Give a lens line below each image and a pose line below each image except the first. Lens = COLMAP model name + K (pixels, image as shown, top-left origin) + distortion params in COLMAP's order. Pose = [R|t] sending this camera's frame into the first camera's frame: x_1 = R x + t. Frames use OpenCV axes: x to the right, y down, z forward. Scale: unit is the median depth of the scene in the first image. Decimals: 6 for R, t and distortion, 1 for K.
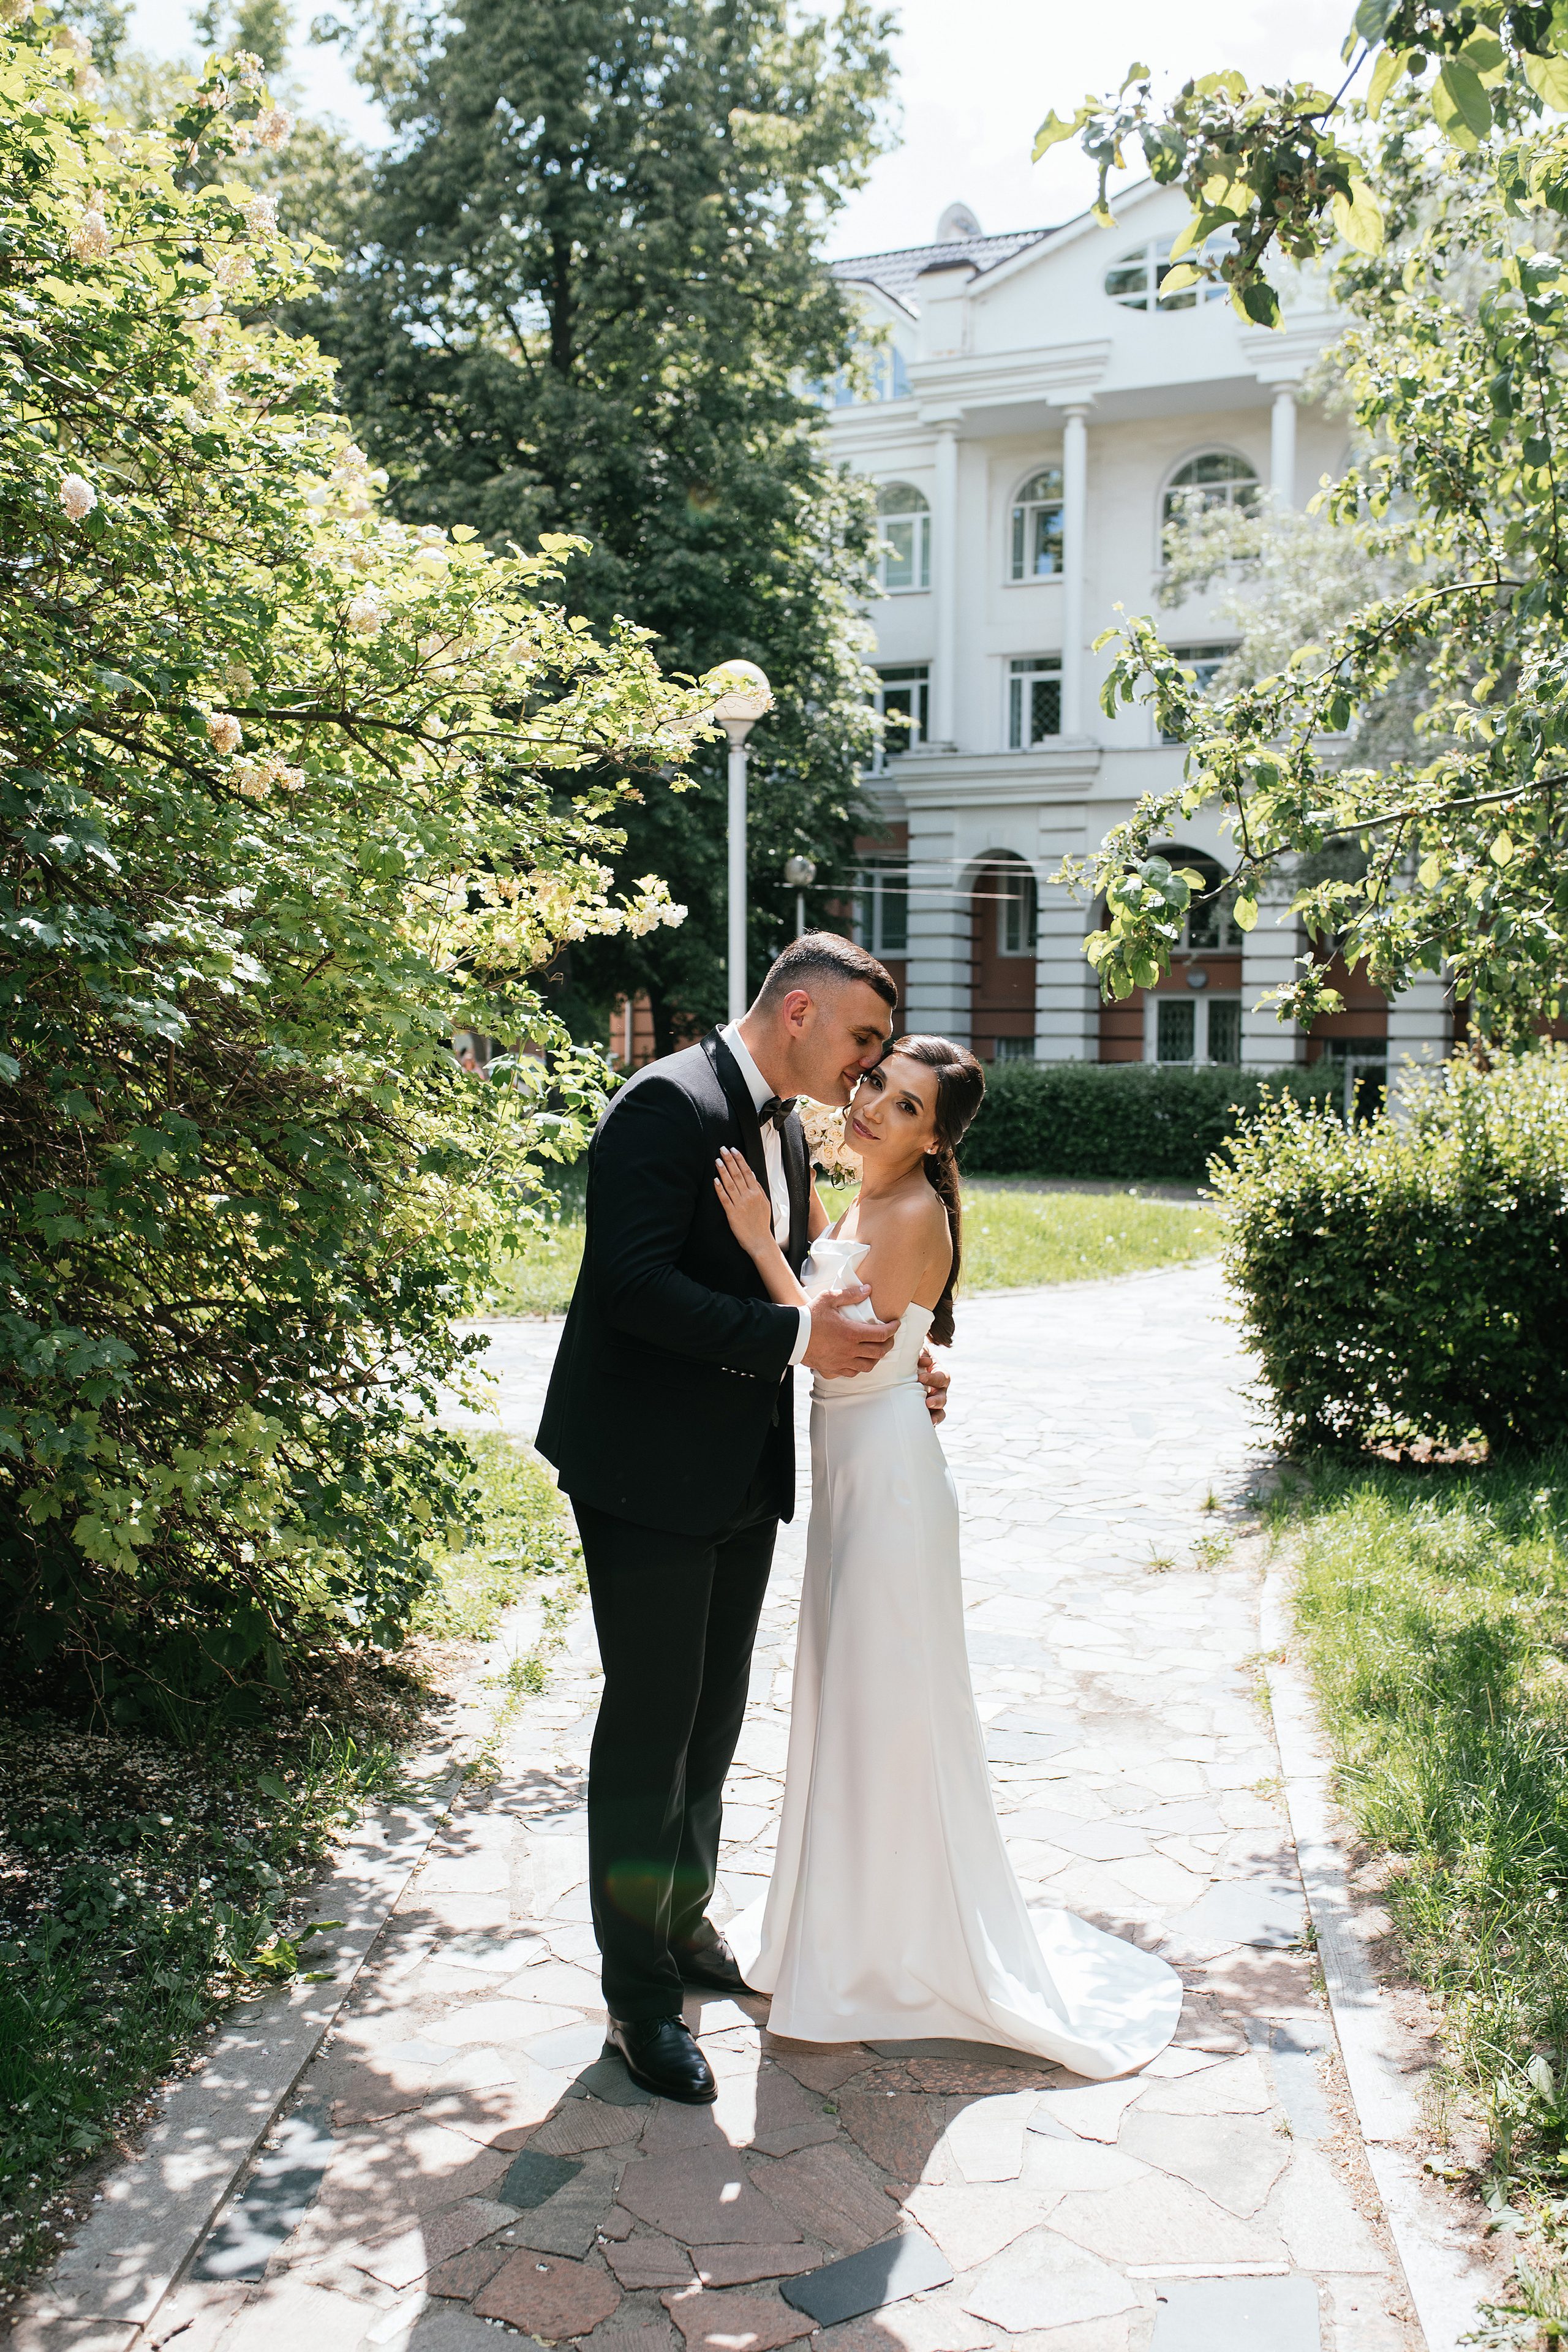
lens RADIAL K [[2344.4, 0, 766.4], [0, 2344.4, 1183.3], [0, 0, 1]] dist [-0.068846, 0.111868]
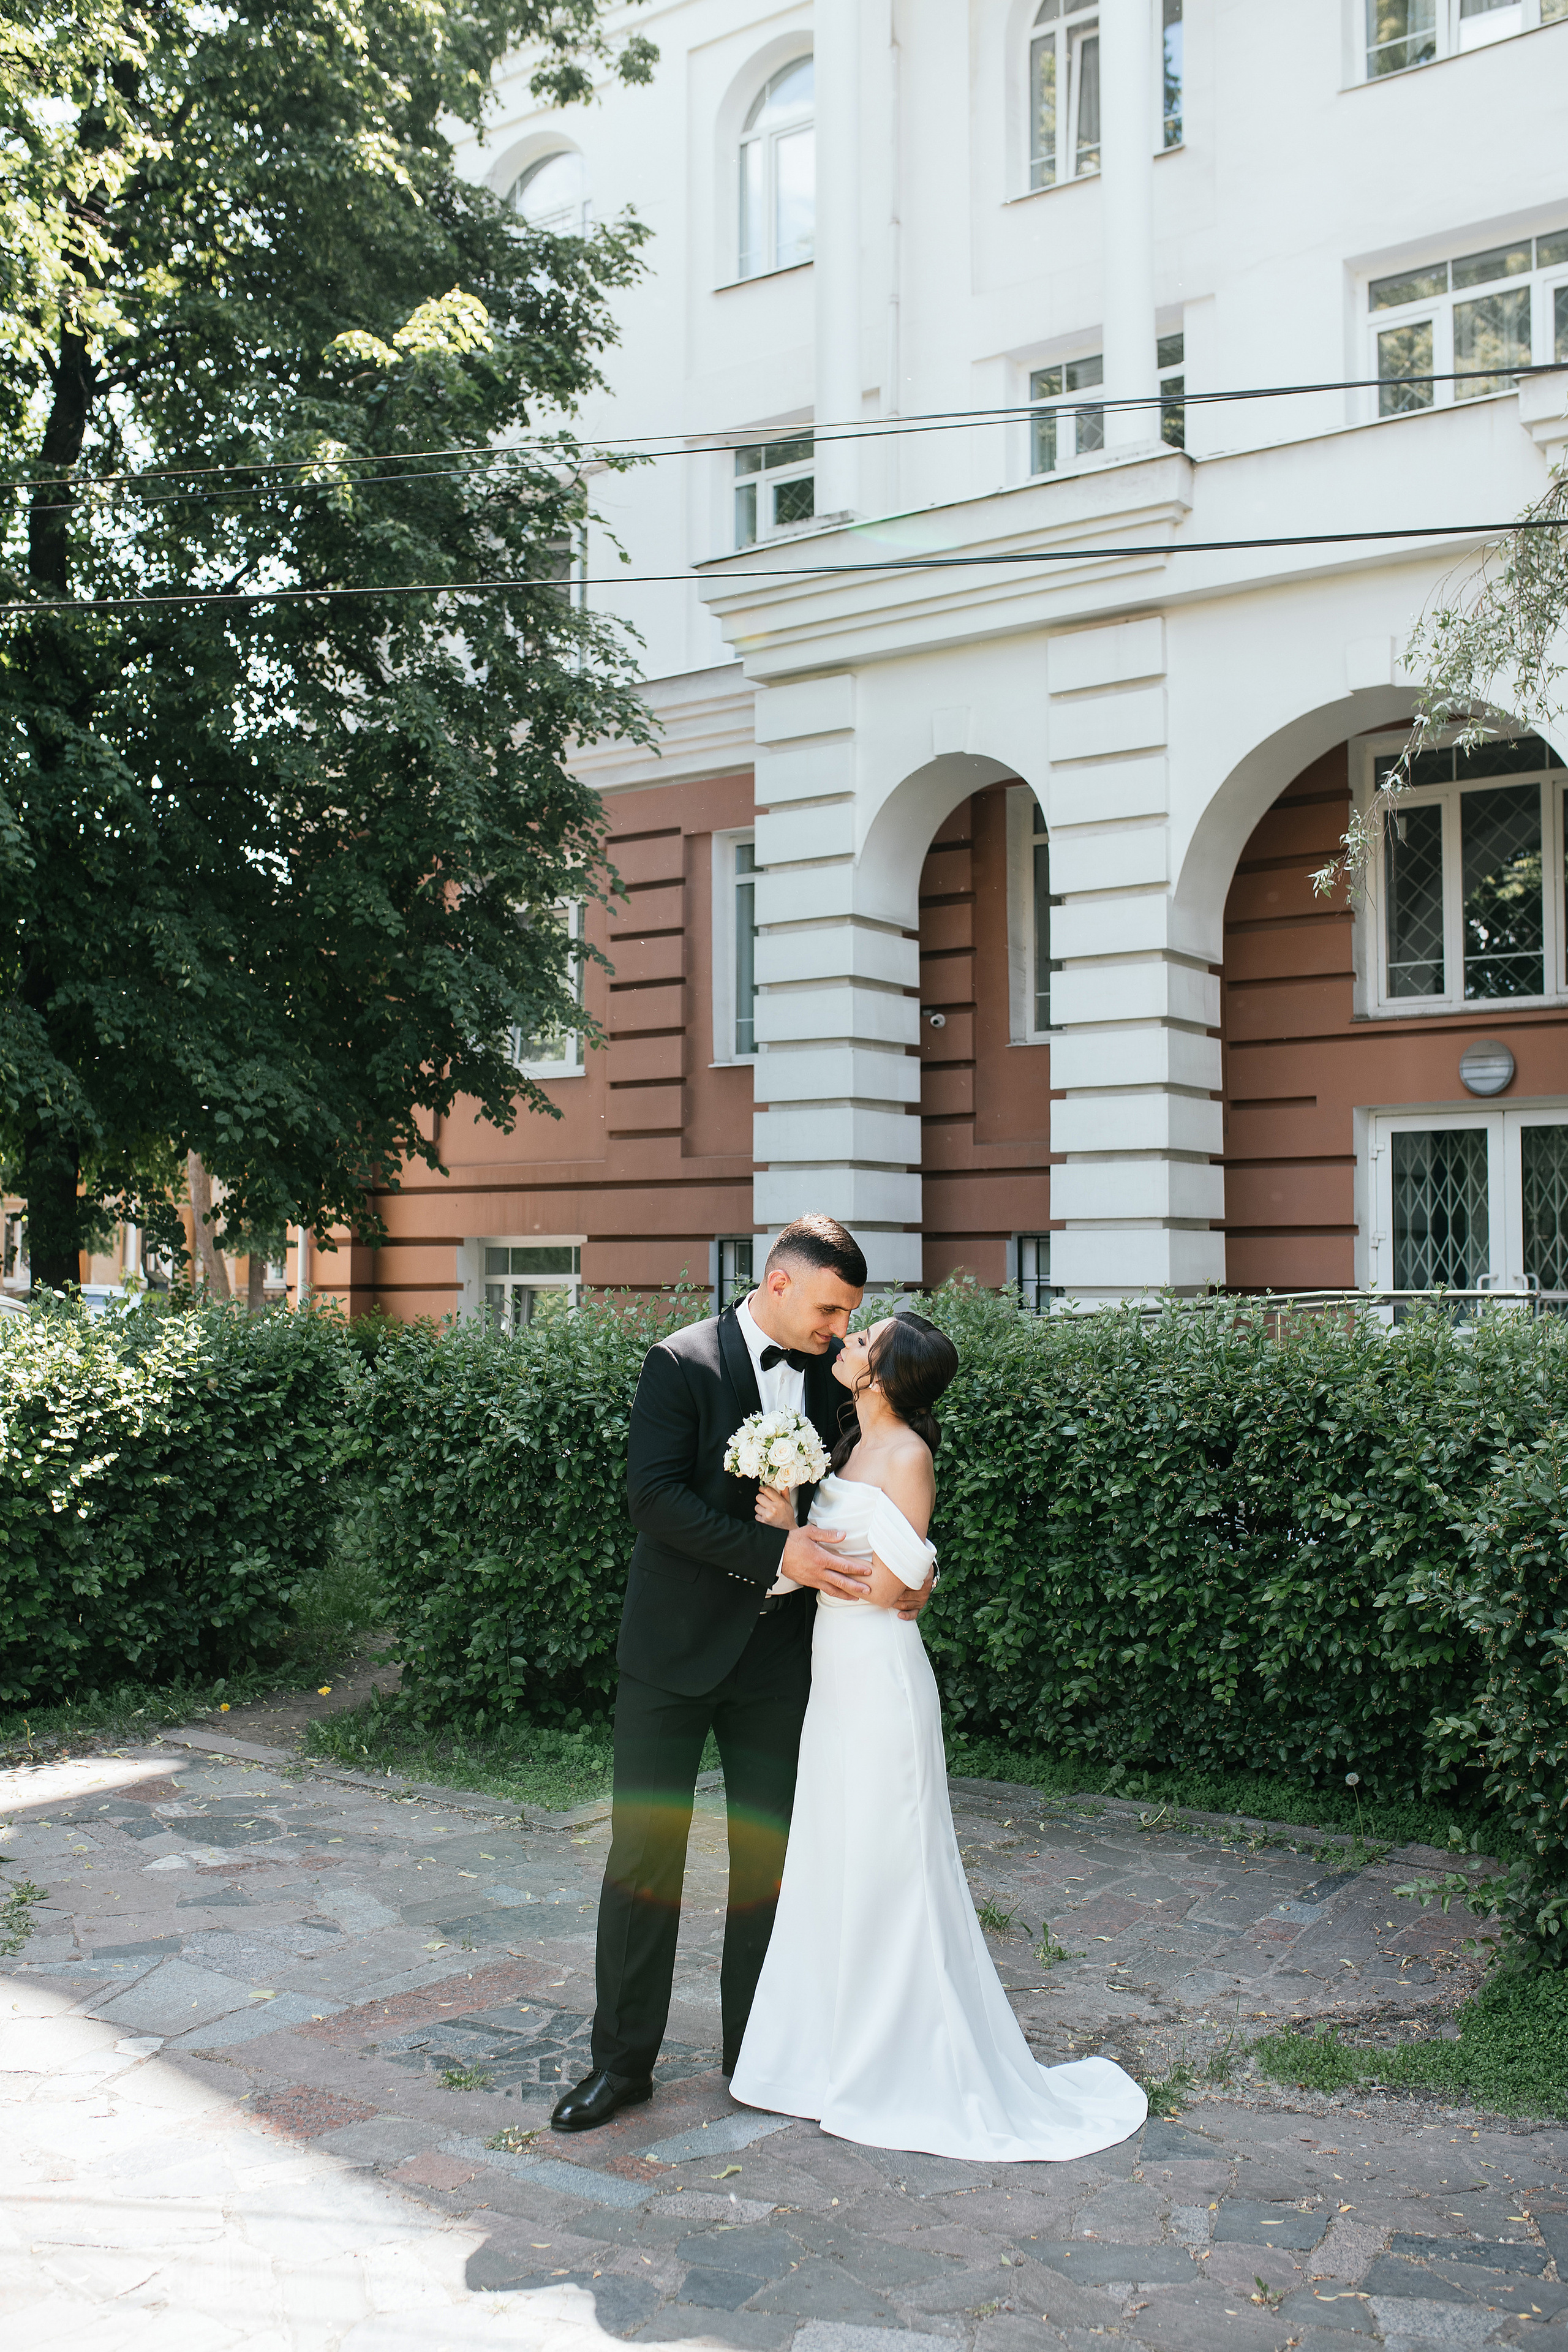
lens RADIAL K [[2287.3, 0, 794.4], [0, 2287.3, 1182.3], [0, 0, 1]] dist [-0.063415, 0.093056]
pose [[0.987383, -0.017551, -0.157373, 0.617832], [0.001855, 0.995052, -0.099335, -0.153505], [0.158337, 0.097789, 0.982531, 2.921007]]
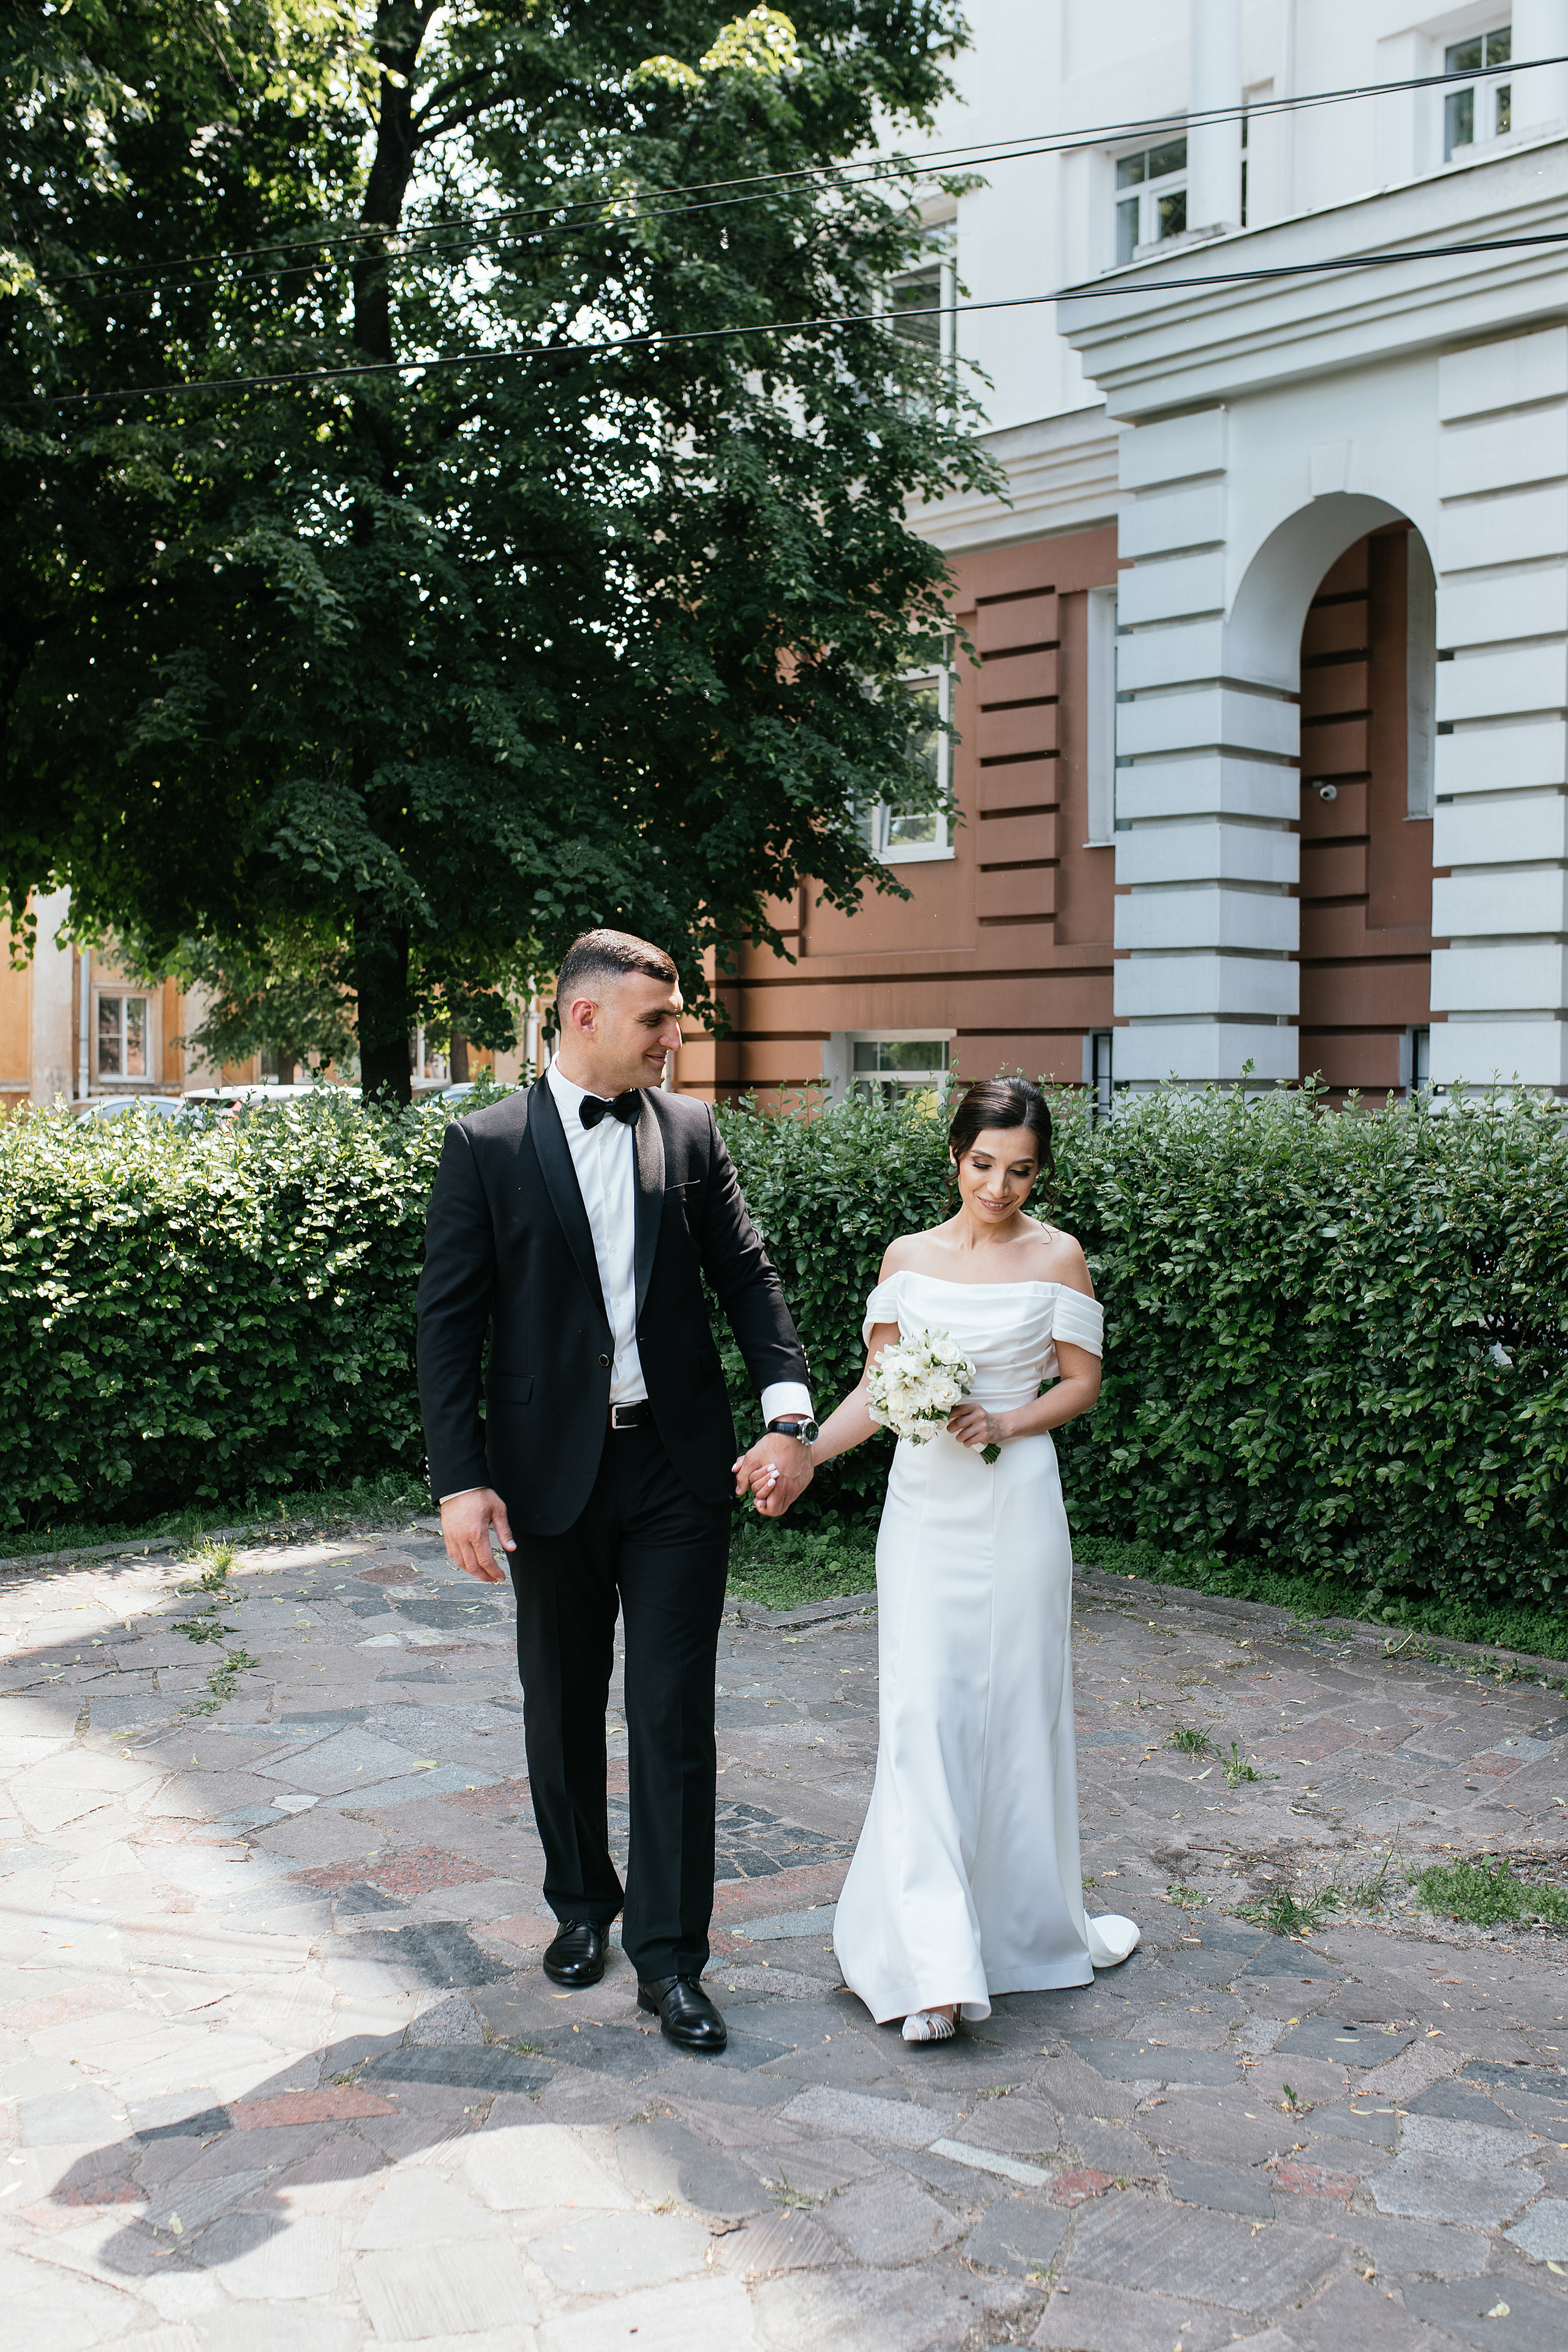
lens RADIAL K [[2464.5, 0, 791.3], [0, 2464.5, 1183.8], [0, 0, 1]] dist [-0.071115, 0.124674]
pose [[0.938389, 0.007949, -0.345489, 0.708272], [-0.013828, 0.999798, -0.014555, -0.147182], [0.345304, 0.018435, 0.938310, 2.919740]]
